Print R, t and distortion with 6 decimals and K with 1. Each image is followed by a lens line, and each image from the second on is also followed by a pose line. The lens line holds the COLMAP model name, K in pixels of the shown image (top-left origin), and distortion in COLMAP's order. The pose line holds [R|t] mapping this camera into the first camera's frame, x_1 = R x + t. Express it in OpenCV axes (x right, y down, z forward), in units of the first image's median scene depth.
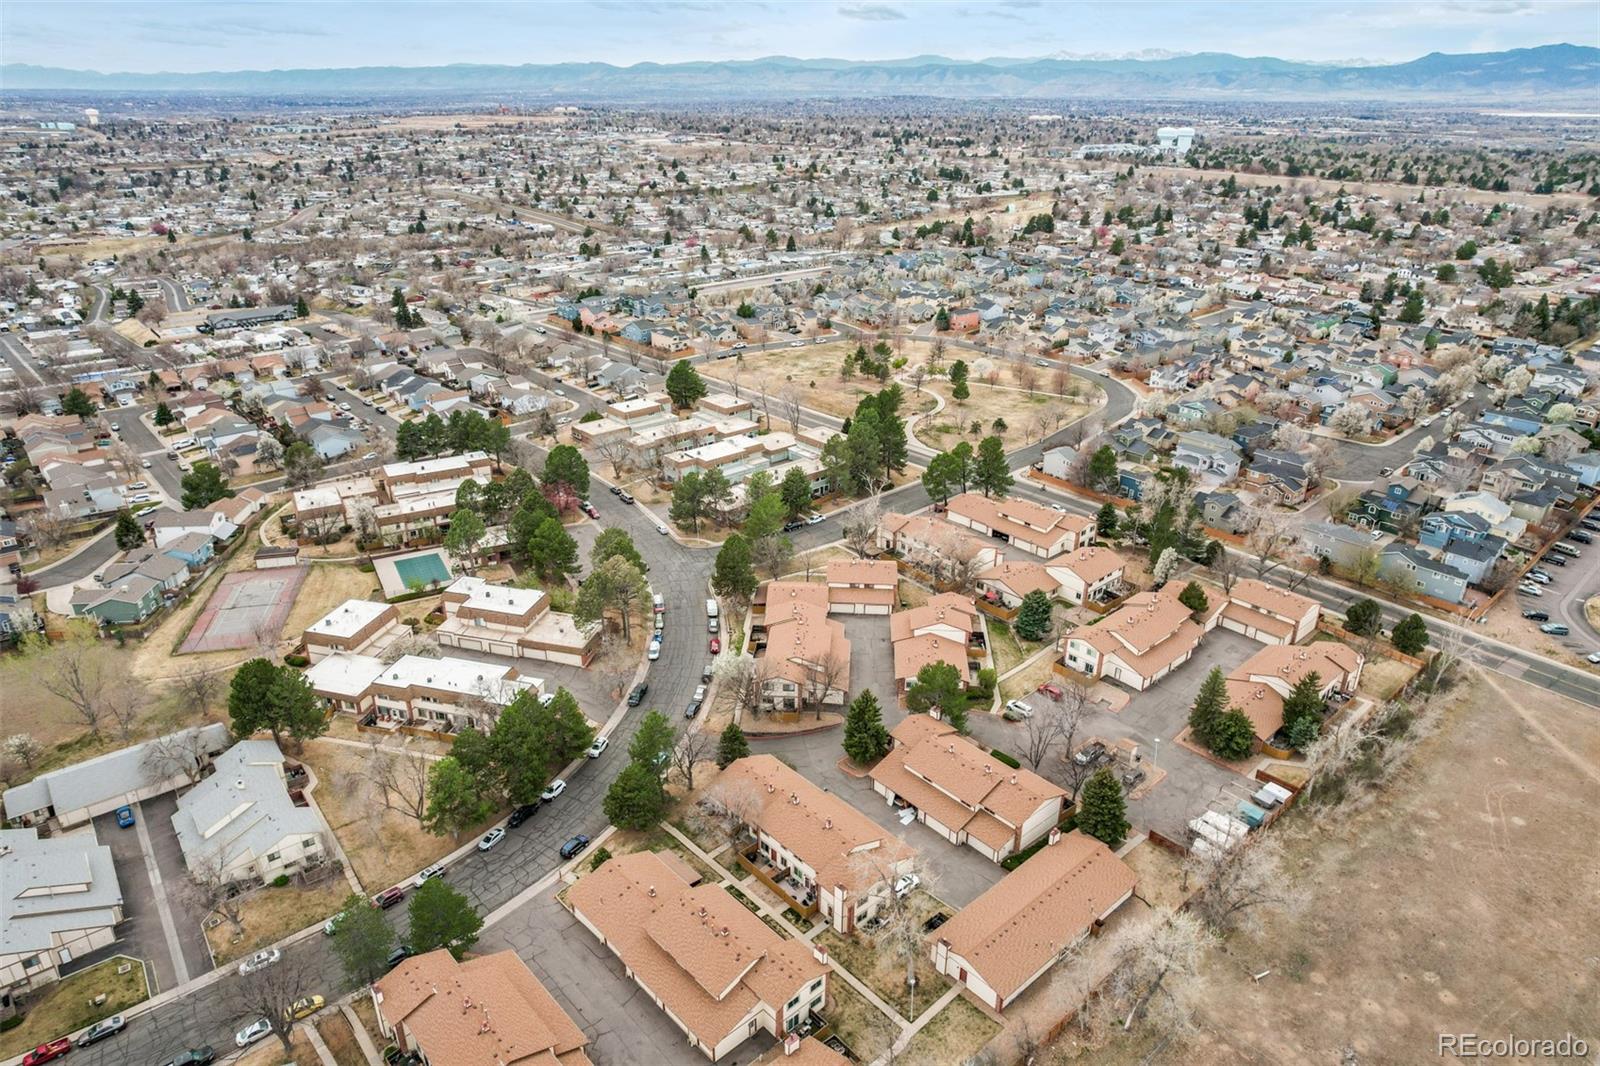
lens RADIAL K [[1021.5, 0, 803.0], [0, 1021.5, 533.8], [0, 0, 1]] dist [-0.072543, 0.062475]
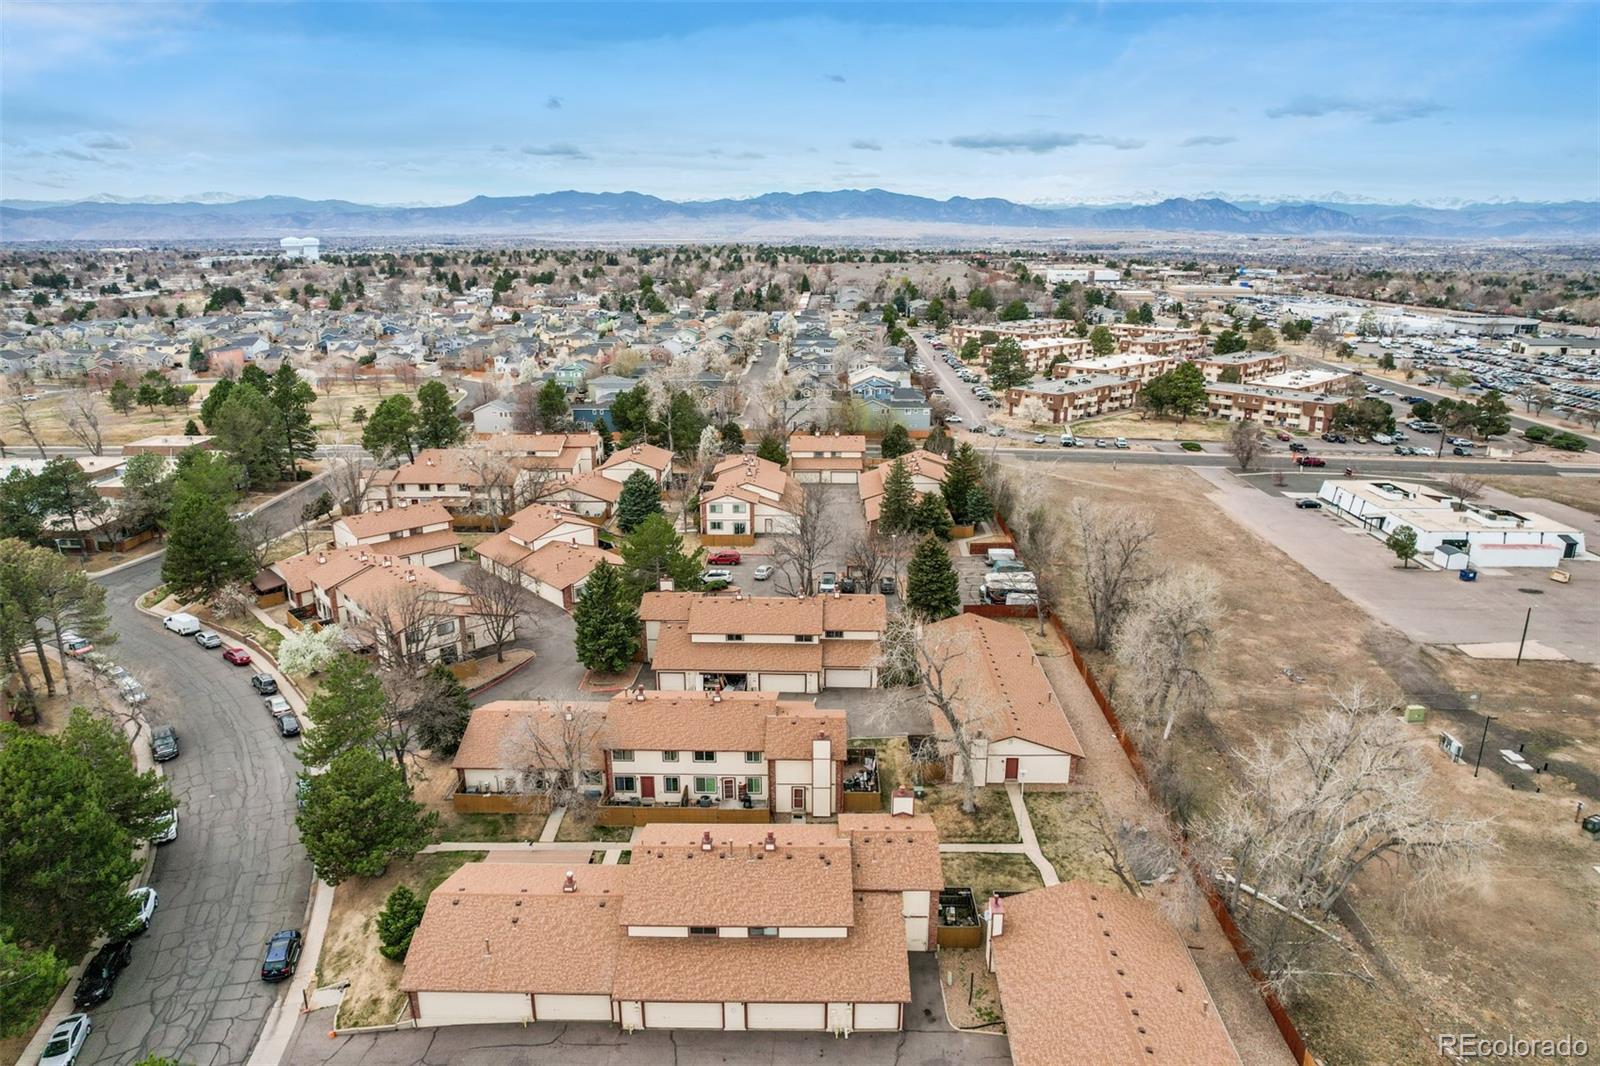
lens RADIAL K [[1021.5, 0, 803.0], [0, 1021.5, 533.8], [0, 0, 1]] dist [-0.072543, 0.062475]
pose [[0.686449, -0.217666, 0.693837, -0.280103], [0.302358, 0.953194, -0.000109, 0.156892], [-0.661338, 0.209862, 0.720132, 0.364276]]
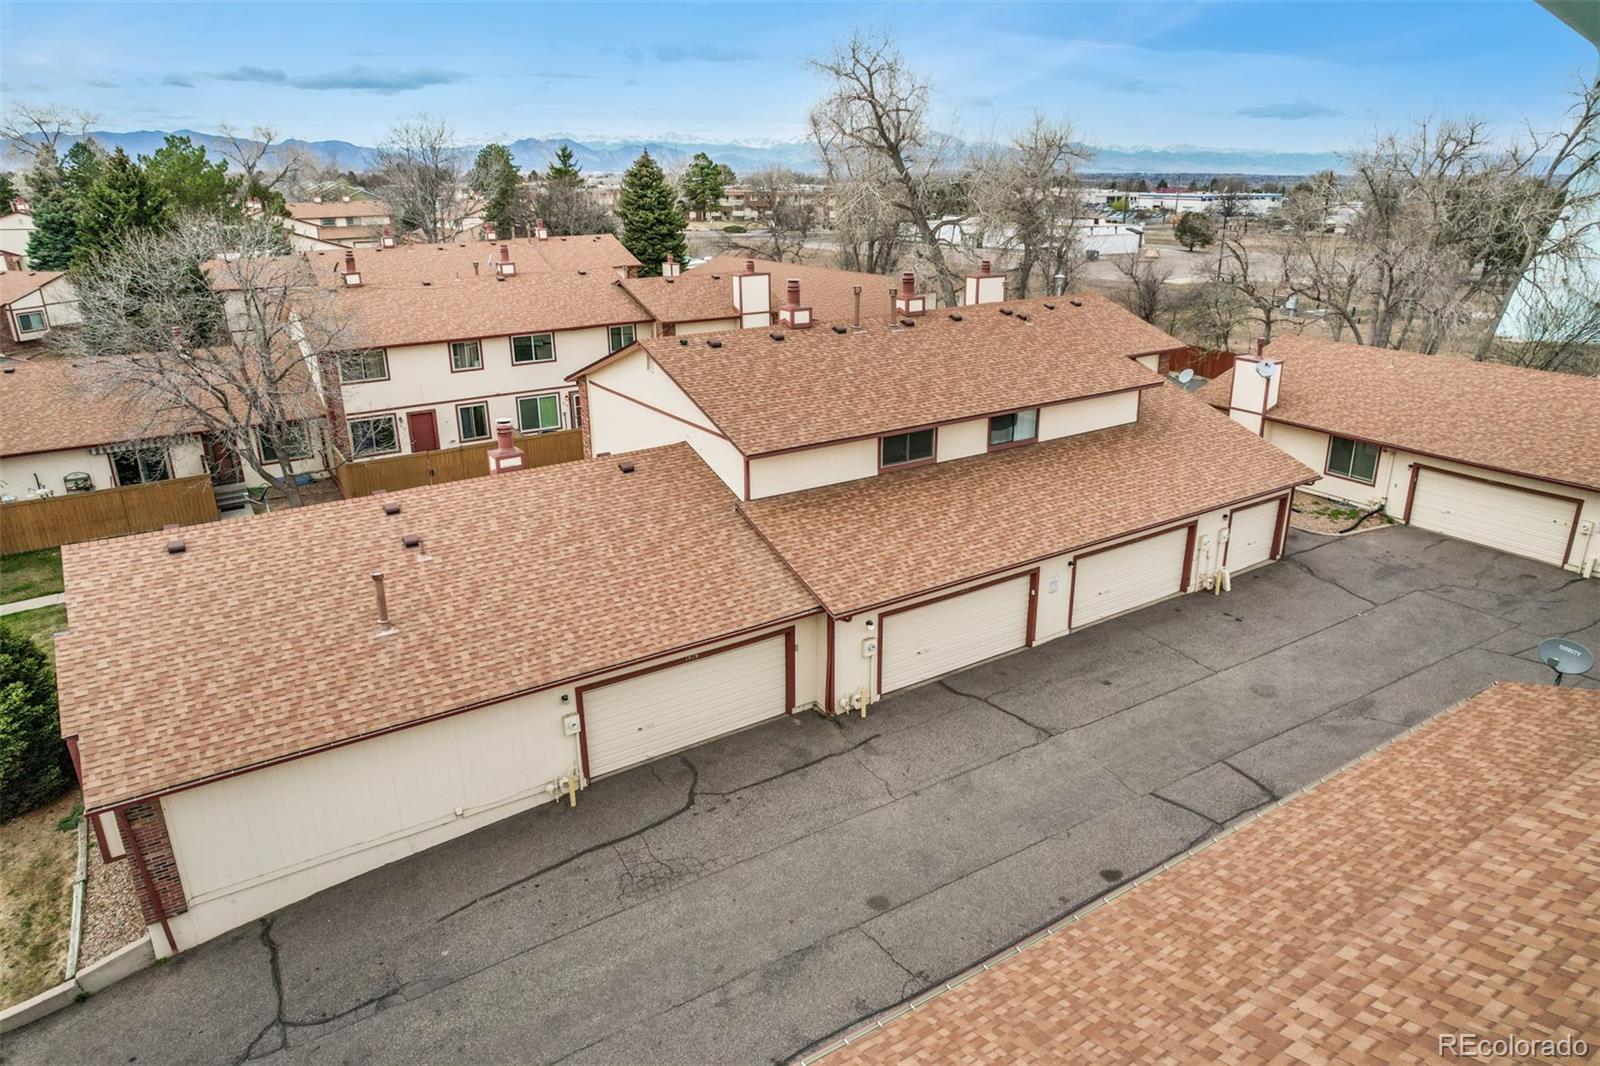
lens RADIAL K [[1021.5, 0, 803.0], [0, 1021.5, 533.8], [0, 0, 1]] dist [-0.072543, 0.062475]
pose [[0.167006, -0.343302, 0.924258, -0.230952], [0.411010, 0.876329, 0.251233, 0.246278], [-0.896203, 0.337922, 0.287453, 0.647808]]
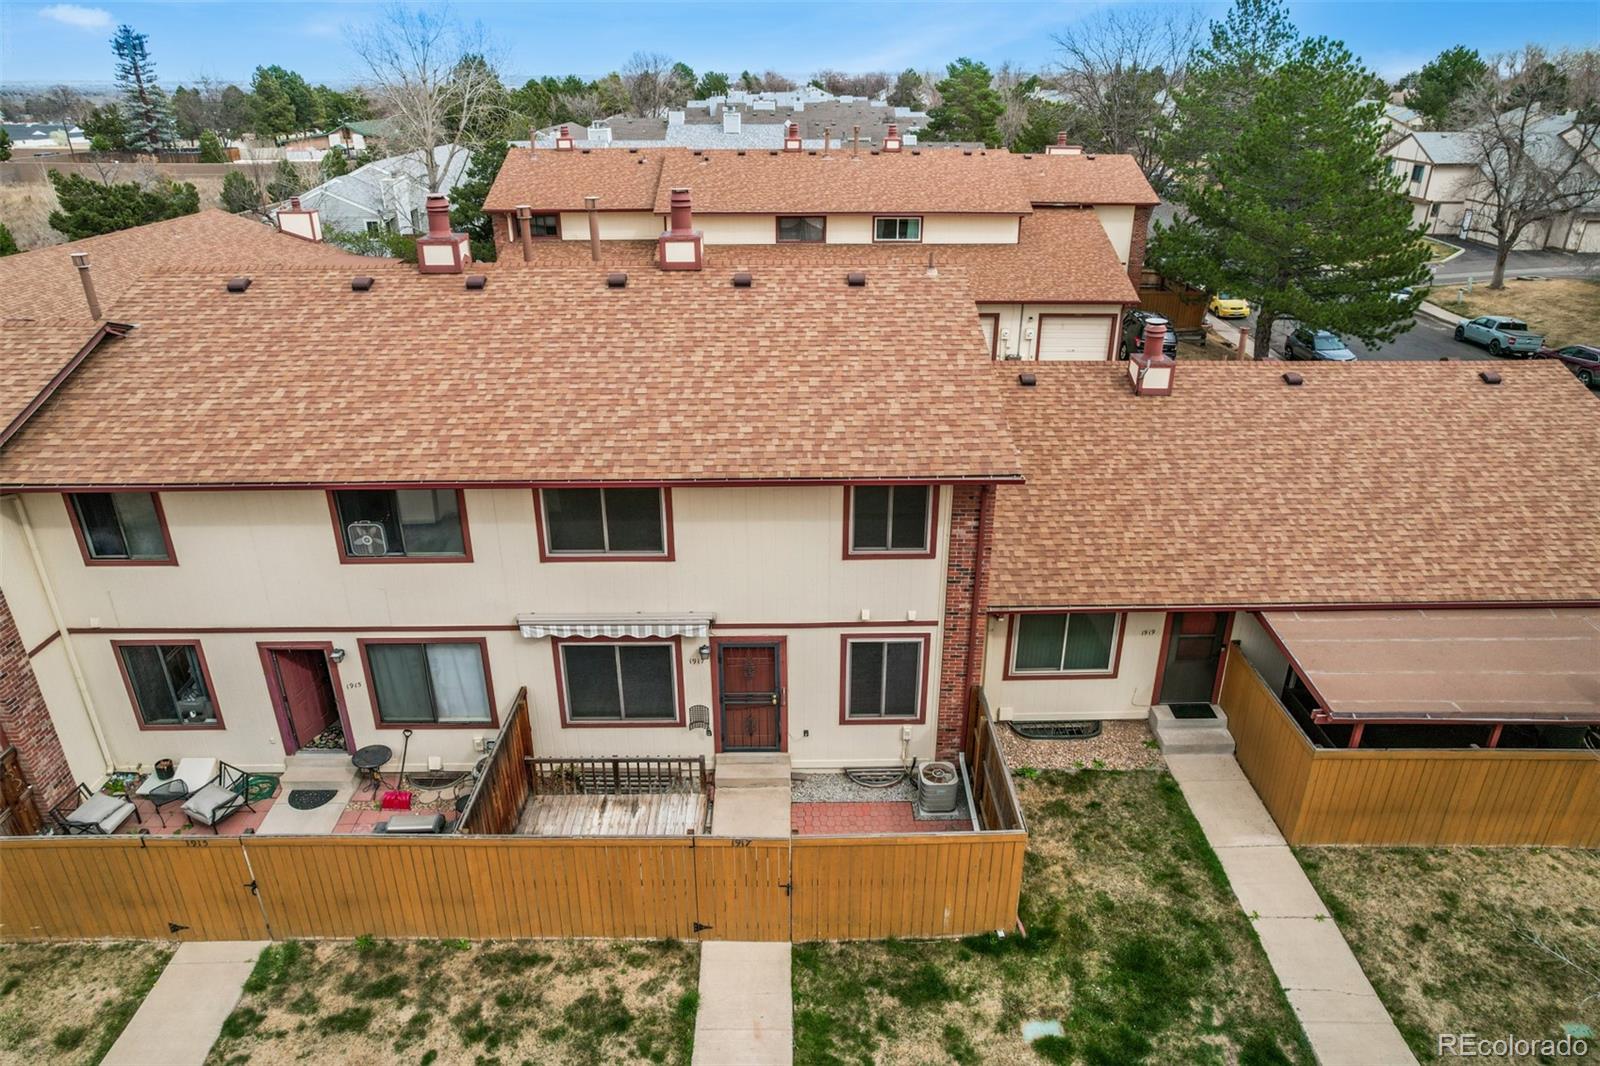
lens RADIAL K [[1021.5, 0, 803.0], [0, 1021.5, 533.8], [0, 0, 1]] dist [-0.072543, 0.062475]
pose [[0.672282, -0.321921, 0.666636, -0.255469], [0.309157, 0.940304, 0.142301, 0.309379], [-0.672650, 0.110428, 0.731674, 0.517847]]
